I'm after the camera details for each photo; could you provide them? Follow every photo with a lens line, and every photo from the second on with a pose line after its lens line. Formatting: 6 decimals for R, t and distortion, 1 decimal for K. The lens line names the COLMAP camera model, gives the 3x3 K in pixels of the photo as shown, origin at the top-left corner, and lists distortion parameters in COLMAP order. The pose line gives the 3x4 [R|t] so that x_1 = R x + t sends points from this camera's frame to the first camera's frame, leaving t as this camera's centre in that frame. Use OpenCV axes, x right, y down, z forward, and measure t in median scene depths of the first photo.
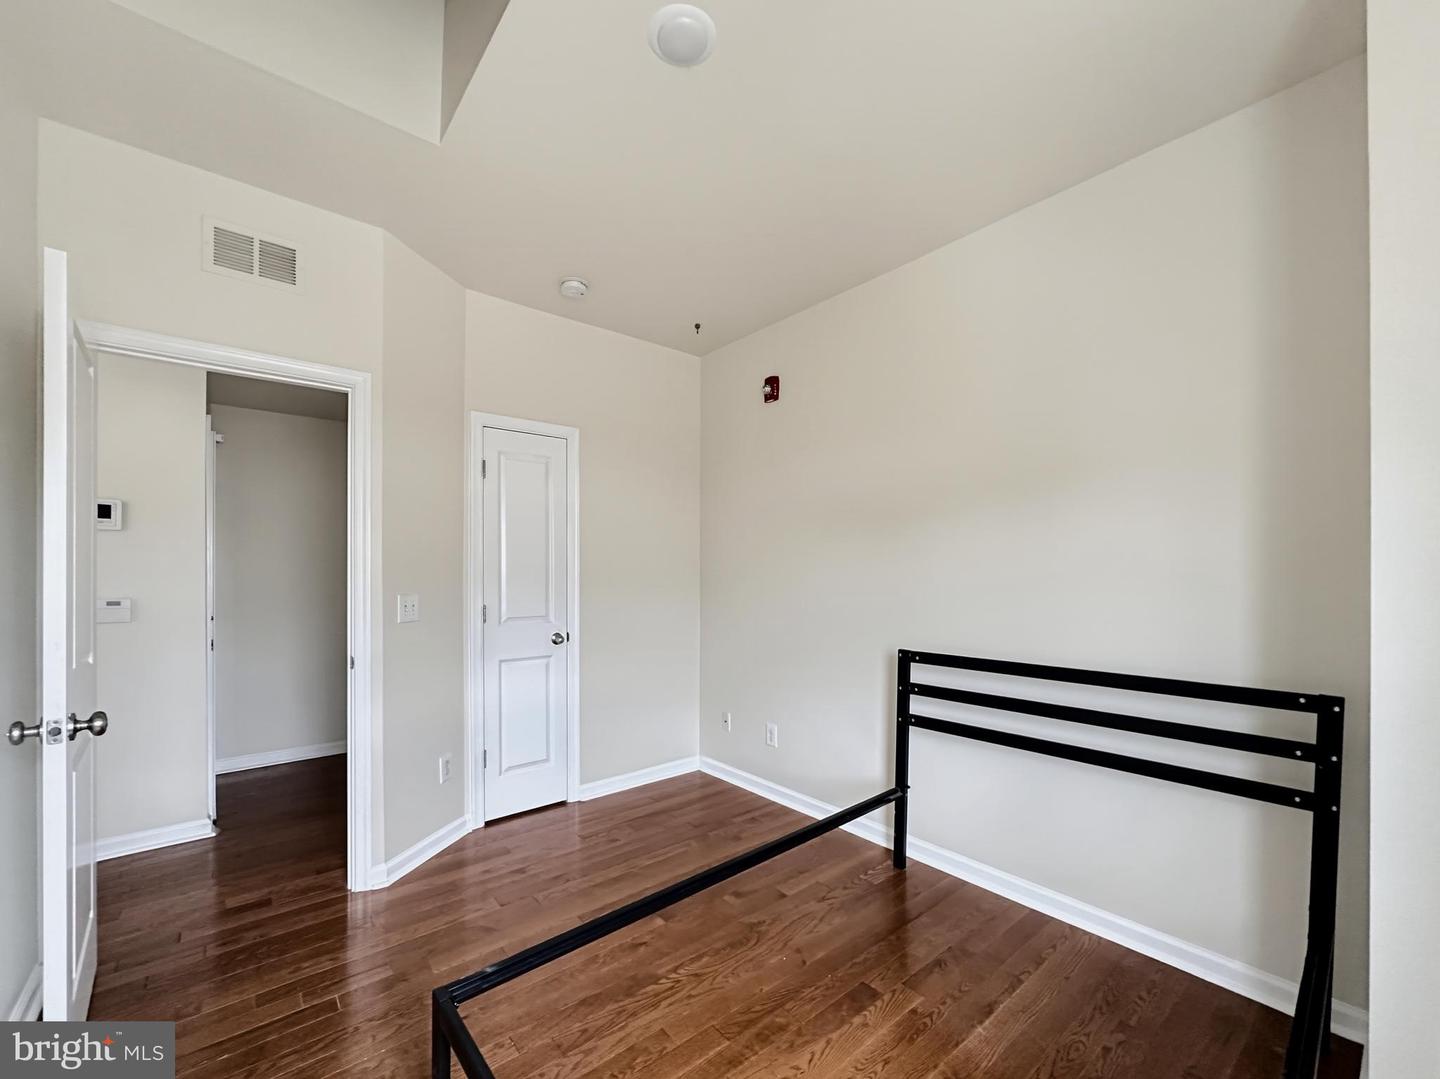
lens RADIAL K [[577.1, 0, 723.2], [0, 577.1, 575.6], [0, 0, 1]] dist [-0.000657, -0.000107]
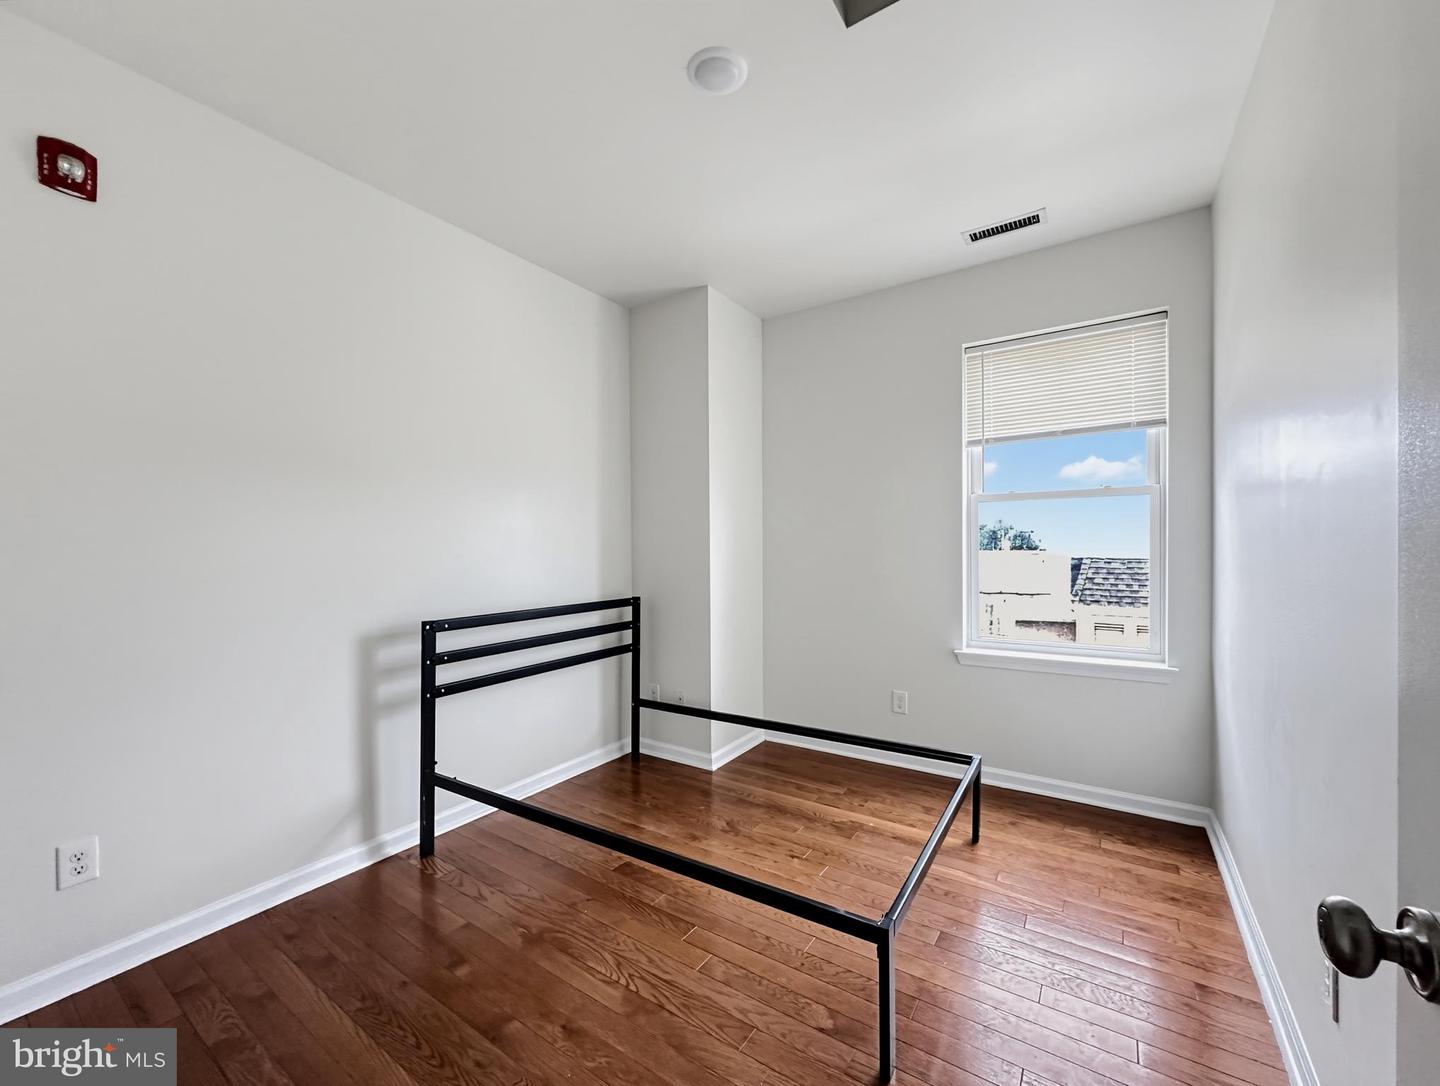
lens RADIAL K [[575.7, 0, 720.0], [0, 575.7, 543.0], [0, 0, 1]] dist [0.000551, 0.000005]
pose [[-0.260270, 0.007483, 0.965507, -0.993384], [0.006446, 0.999961, -0.006012, 0.013182], [-0.965514, 0.004659, -0.260308, 1.075630]]
